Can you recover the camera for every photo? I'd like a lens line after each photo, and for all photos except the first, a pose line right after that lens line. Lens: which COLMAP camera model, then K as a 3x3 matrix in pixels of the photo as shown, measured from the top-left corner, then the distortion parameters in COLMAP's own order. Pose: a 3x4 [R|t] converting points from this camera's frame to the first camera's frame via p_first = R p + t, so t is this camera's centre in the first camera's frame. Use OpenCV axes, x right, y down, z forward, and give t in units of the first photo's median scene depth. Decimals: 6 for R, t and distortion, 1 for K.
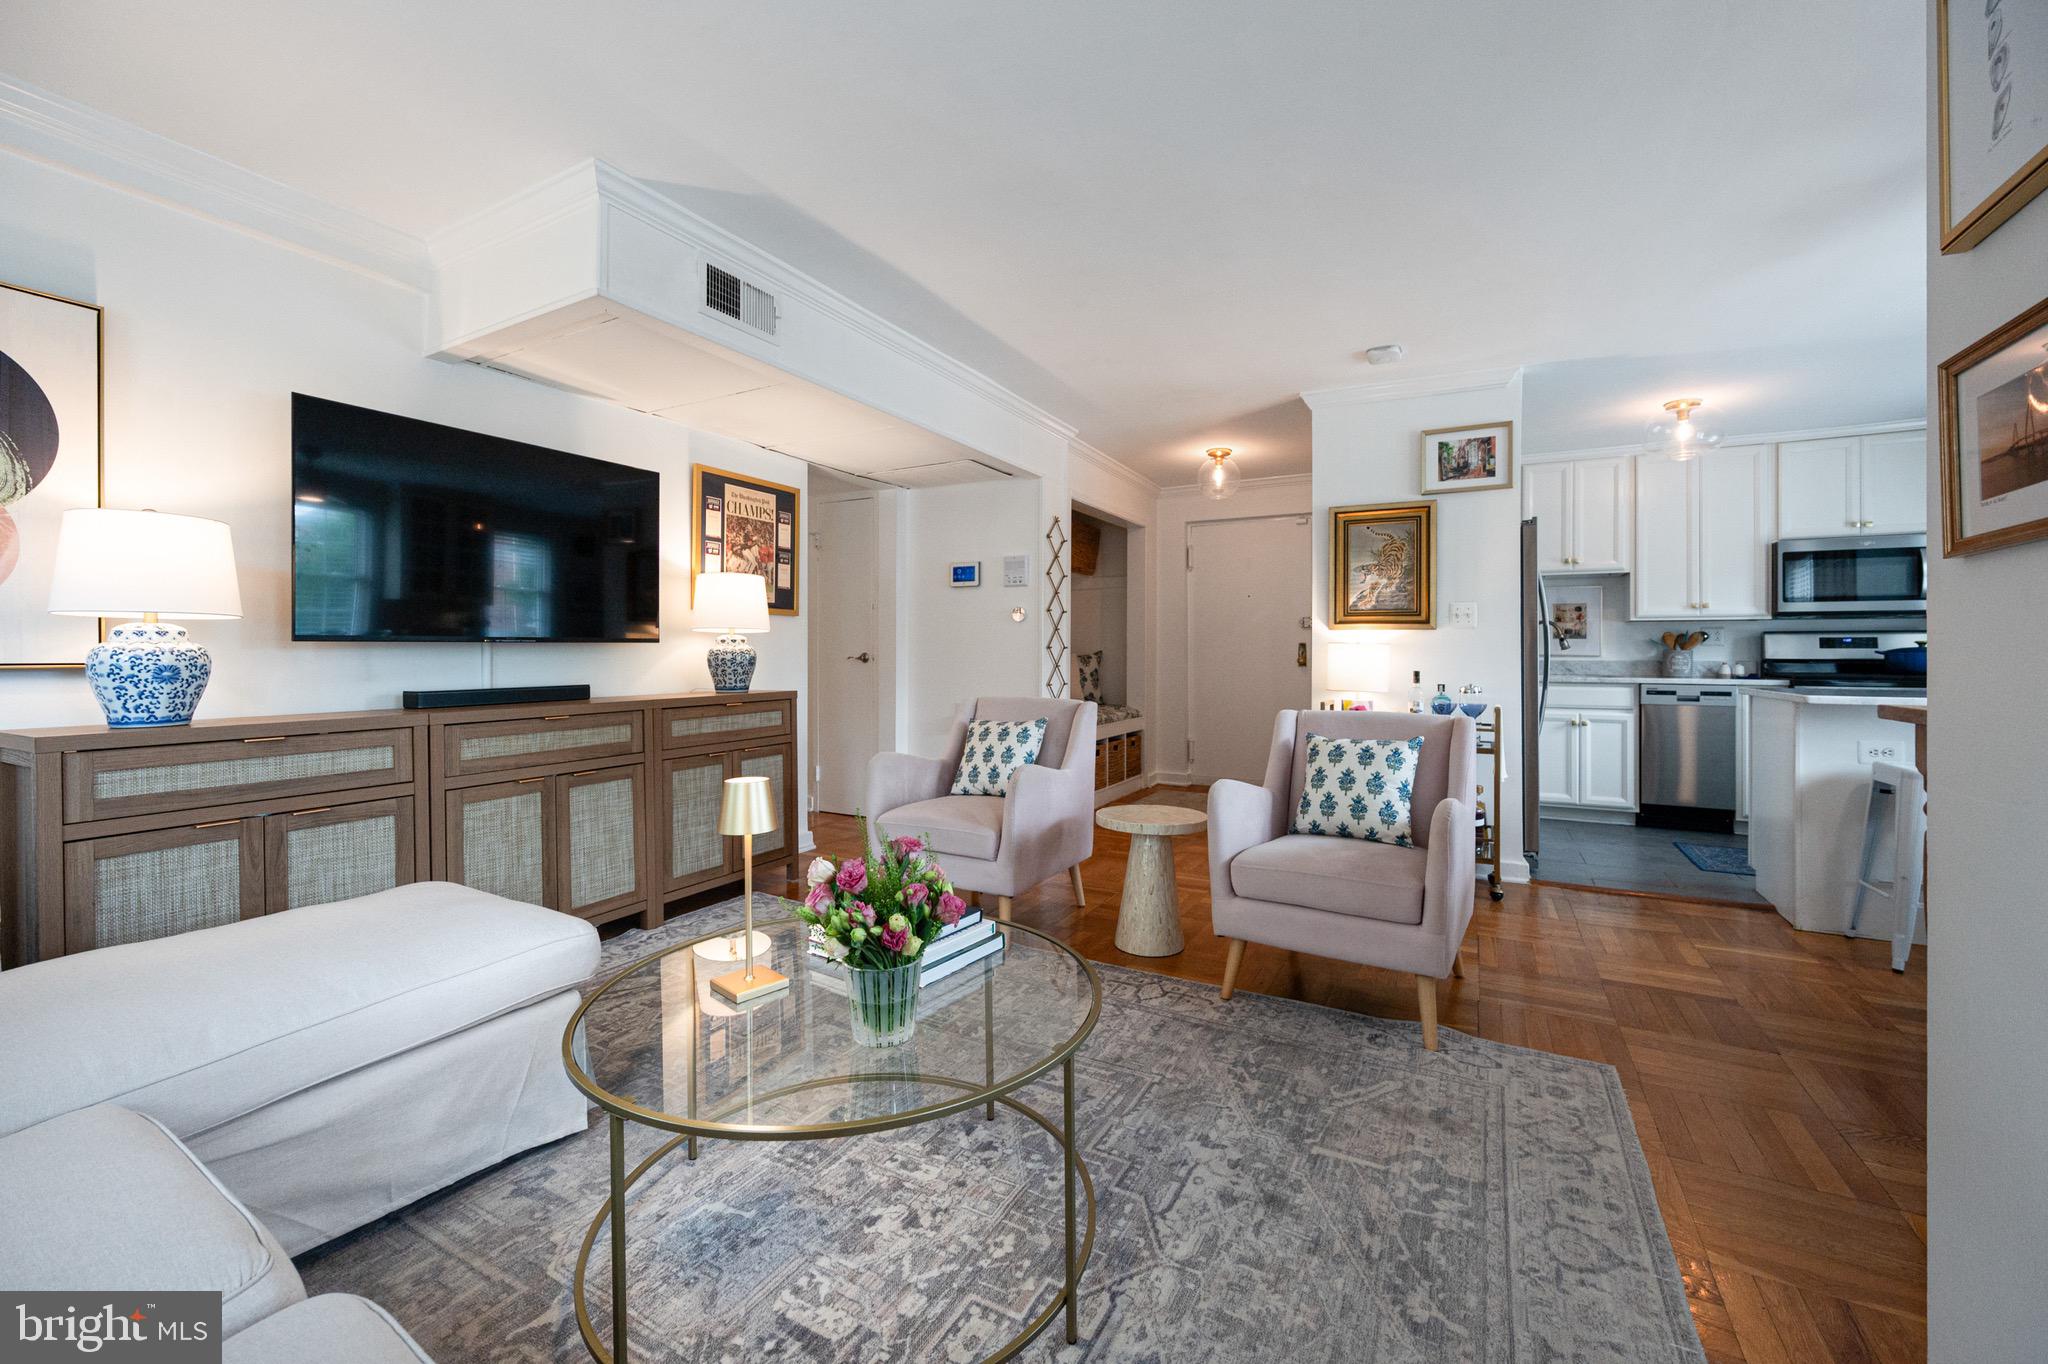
lens RADIAL K [[841.5, 0, 1024.3], [0, 841.5, 648.4], [0, 0, 1]] dist [0.001568, 0.000108]
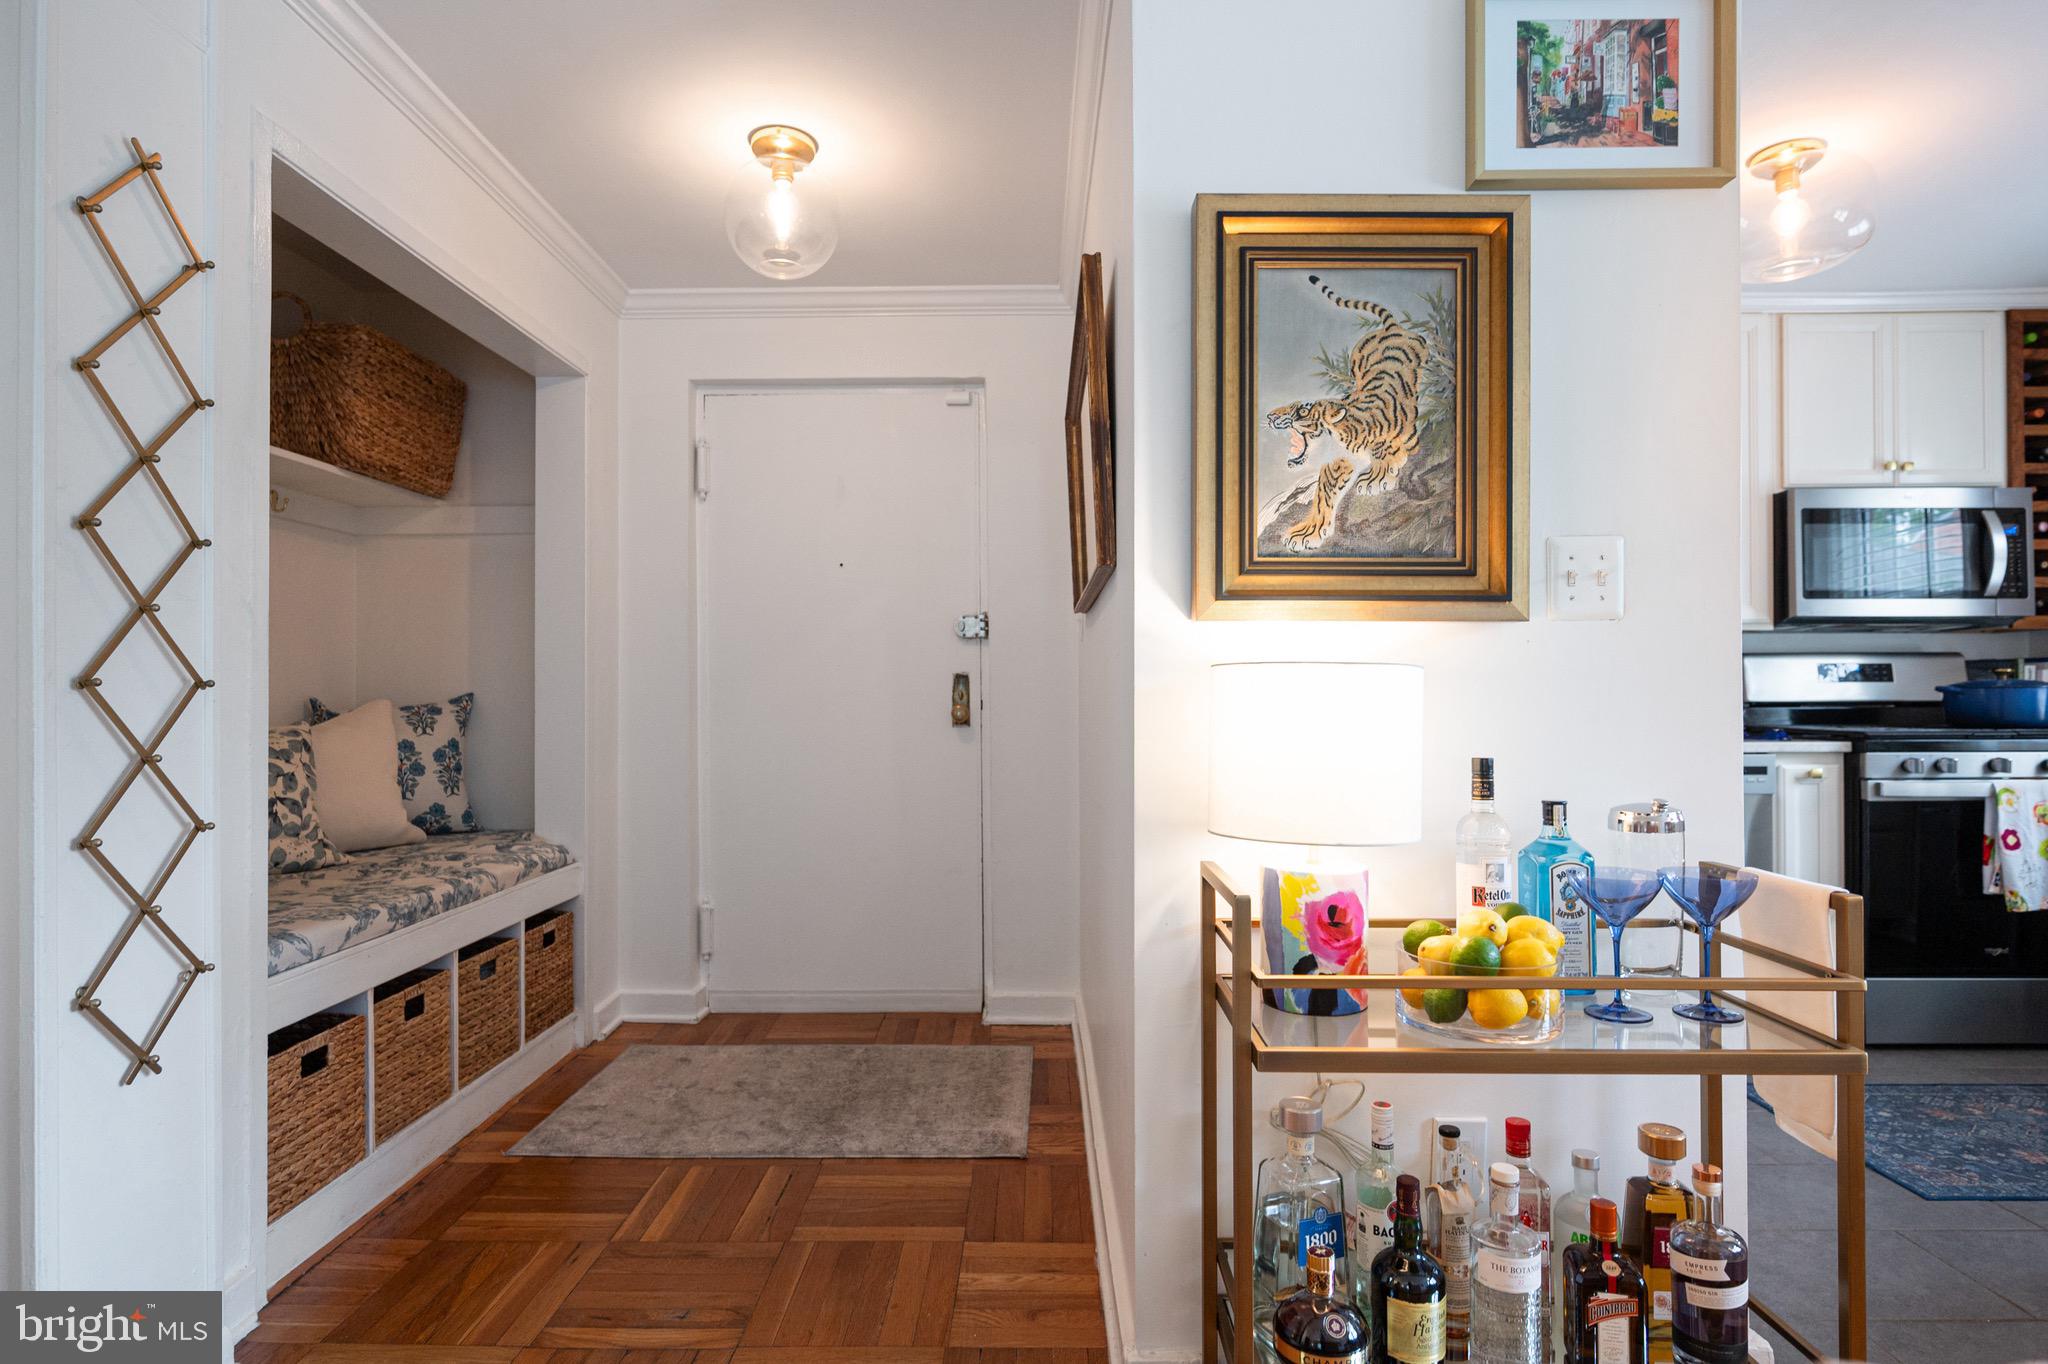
lens RADIAL K [[1092.1, 0, 1017.8], [0, 1092.1, 681.5], [0, 0, 1]] dist [-0.002979, 0.000210]
pose [[0.888028, -0.000350, 0.459789, 0.113774], [0.002849, 0.999985, -0.004742, 0.000781], [-0.459780, 0.005521, 0.888016, 0.583798]]
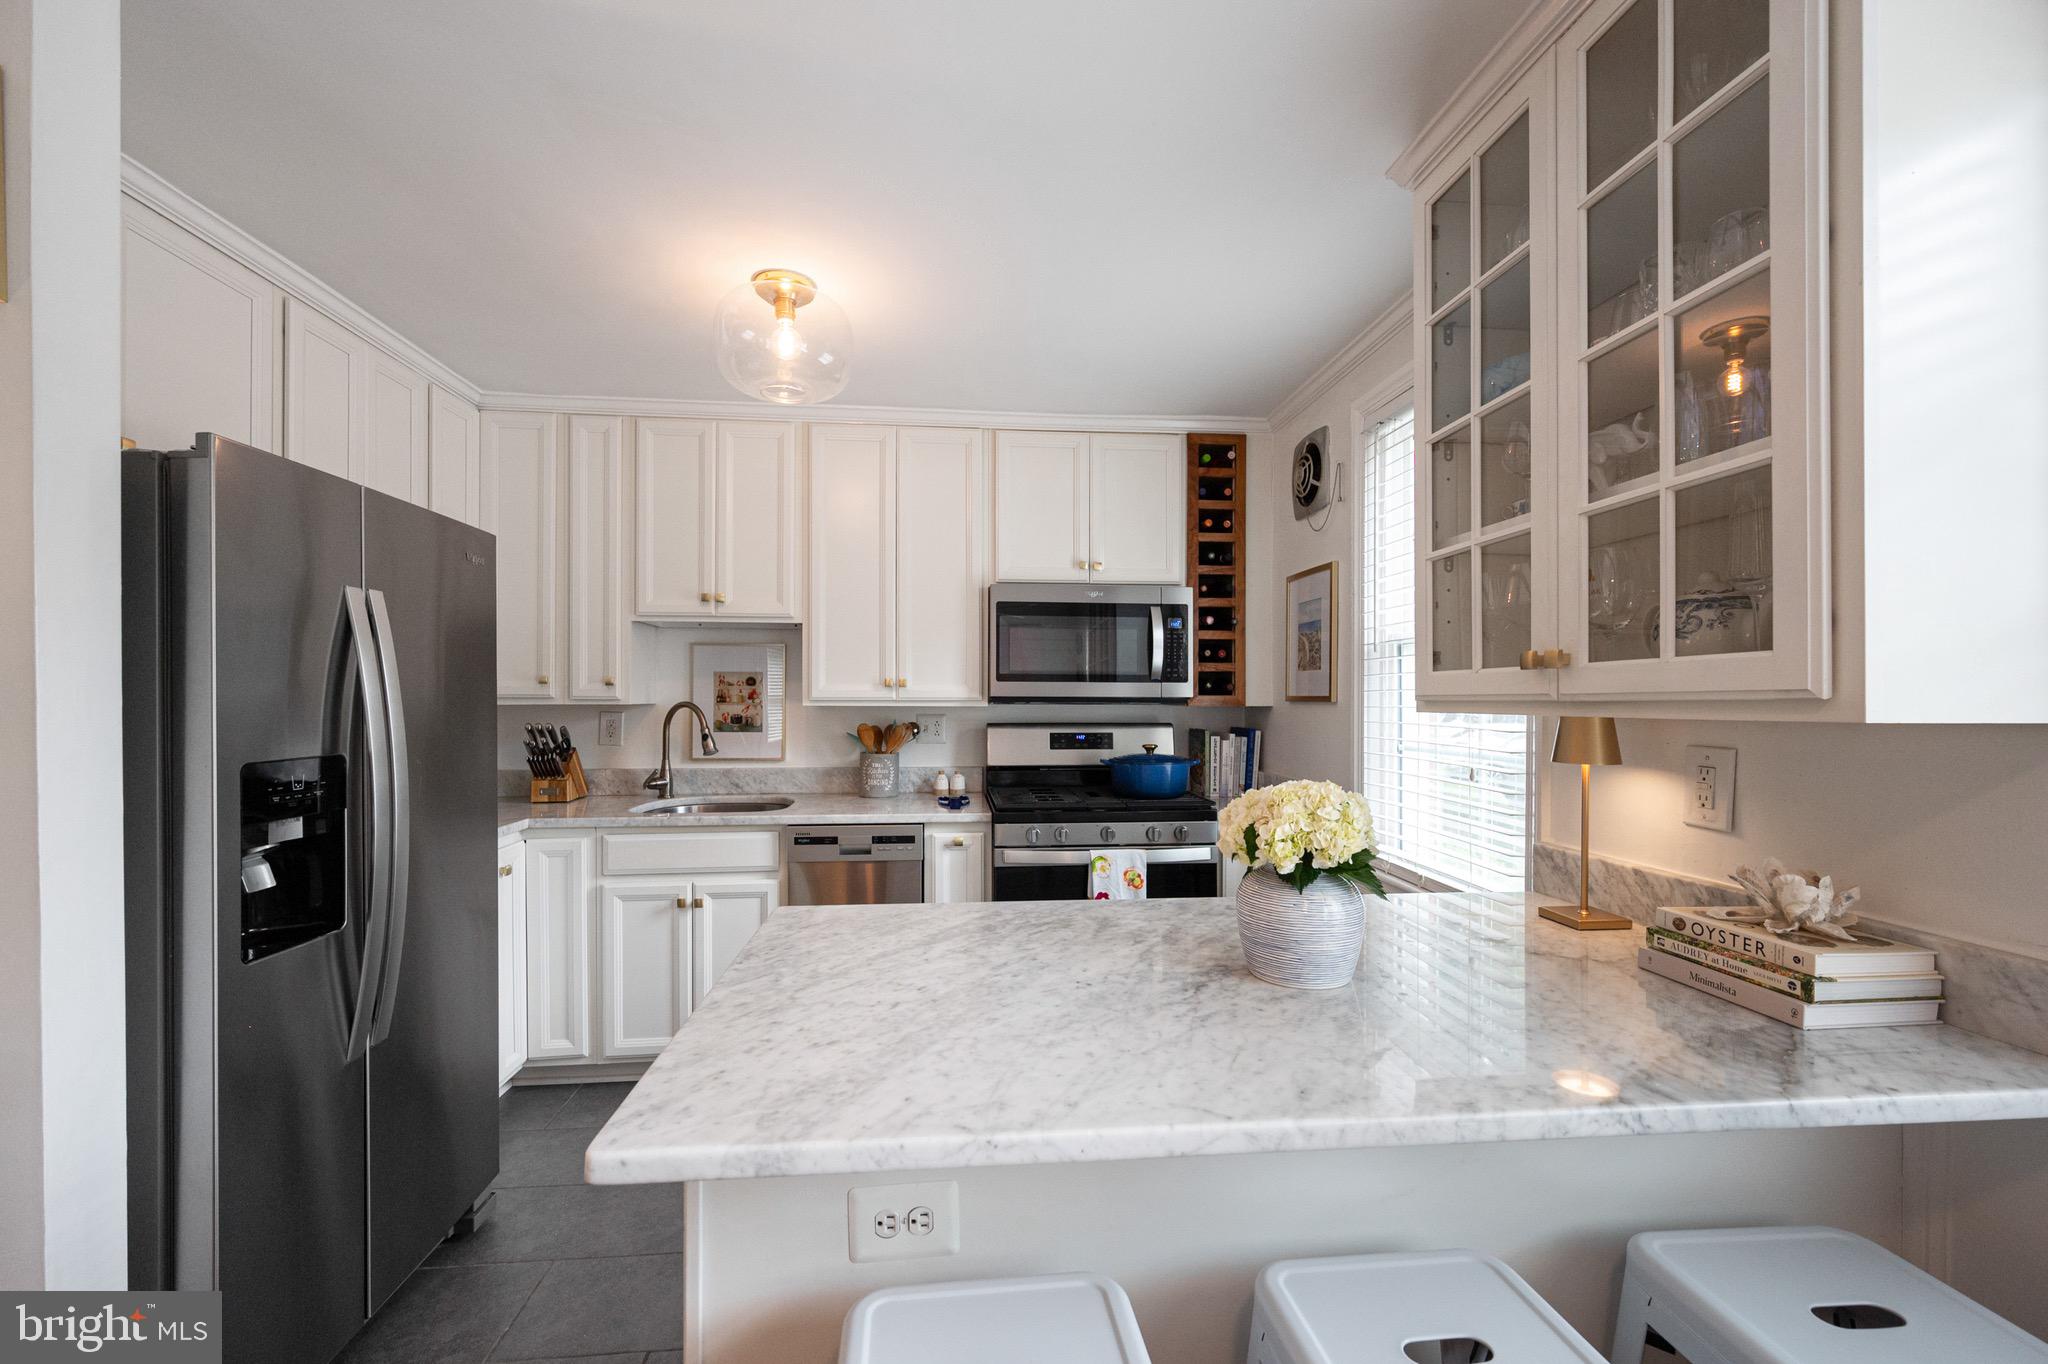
lens RADIAL K [[841.5, 0, 1028.1], [0, 841.5, 690.1], [0, 0, 1]] dist [0.001568, 0.000108]
pose [[0.832834, 0.000856, 0.553522, 0.554292], [-0.003815, 0.999984, 0.004194, -0.049341], [-0.553509, -0.005605, 0.832824, 0.449850]]
